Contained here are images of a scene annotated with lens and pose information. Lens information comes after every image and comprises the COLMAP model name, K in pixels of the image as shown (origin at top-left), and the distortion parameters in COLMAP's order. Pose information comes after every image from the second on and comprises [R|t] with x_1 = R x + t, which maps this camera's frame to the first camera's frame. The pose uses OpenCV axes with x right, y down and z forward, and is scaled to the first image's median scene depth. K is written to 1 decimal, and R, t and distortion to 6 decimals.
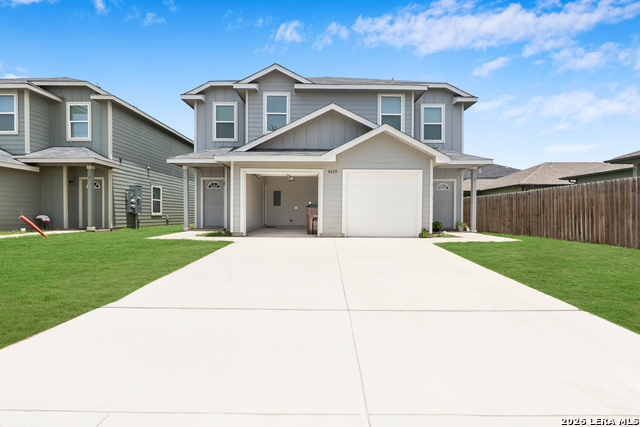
lens RADIAL K [[294.2, 0, 318.3], [0, 294.2, 212.4], [0, 0, 1]] dist [-0.002095, -0.000565]
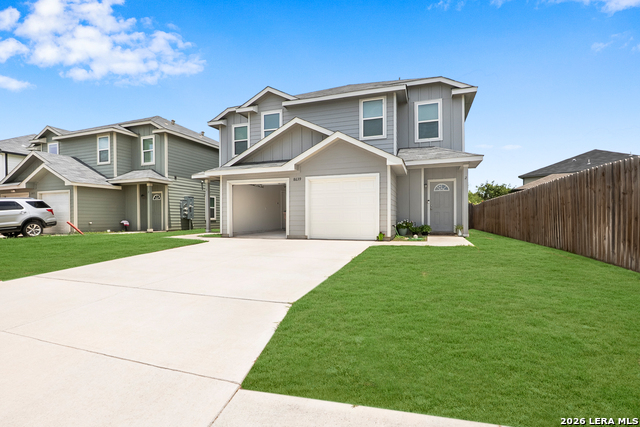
lens RADIAL K [[294.2, 0, 318.3], [0, 294.2, 212.4], [0, 0, 1]] dist [-0.002095, -0.000565]
pose [[0.943938, -0.015672, -0.329751, 0.395185], [0.011517, 0.999828, -0.014550, 0.001378], [0.329922, 0.009937, 0.943956, -0.007444]]
